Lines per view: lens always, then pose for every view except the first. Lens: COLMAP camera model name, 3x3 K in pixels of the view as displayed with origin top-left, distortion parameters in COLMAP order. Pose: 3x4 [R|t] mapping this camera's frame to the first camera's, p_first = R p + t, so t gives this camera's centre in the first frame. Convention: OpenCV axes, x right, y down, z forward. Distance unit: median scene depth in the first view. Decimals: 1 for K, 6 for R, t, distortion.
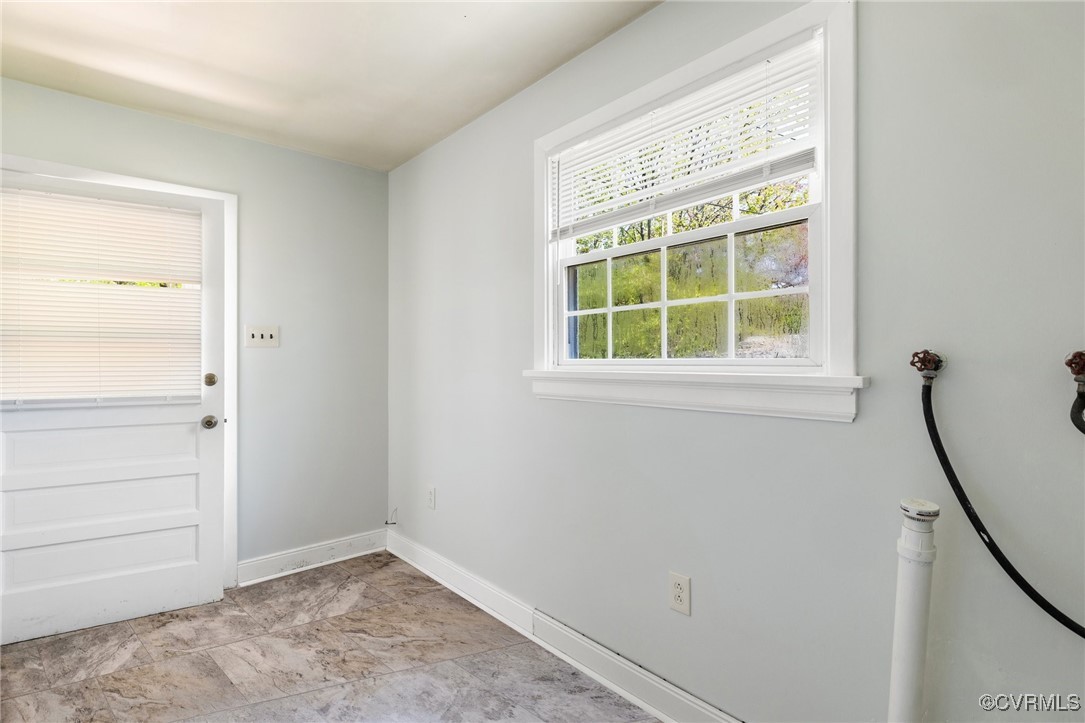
lens RADIAL K [[504.6, 0, 542.5], [0, 504.6, 361.5], [0, 0, 1]] dist [-0.027156, -0.000172]
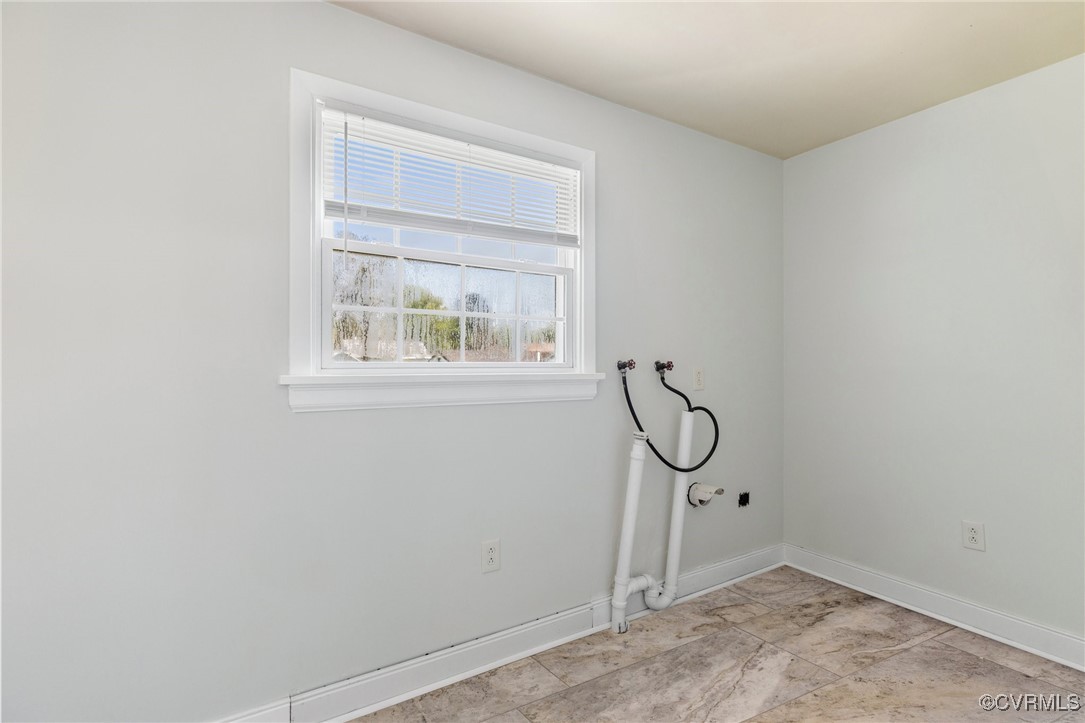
lens RADIAL K [[504.6, 0, 542.5], [0, 504.6, 361.5], [0, 0, 1]] dist [-0.027156, -0.000172]
pose [[0.145452, 0.012083, 0.989292, -0.980925], [-0.000646, 0.999926, -0.012118, 0.007582], [-0.989365, 0.001124, 0.145449, 0.748623]]
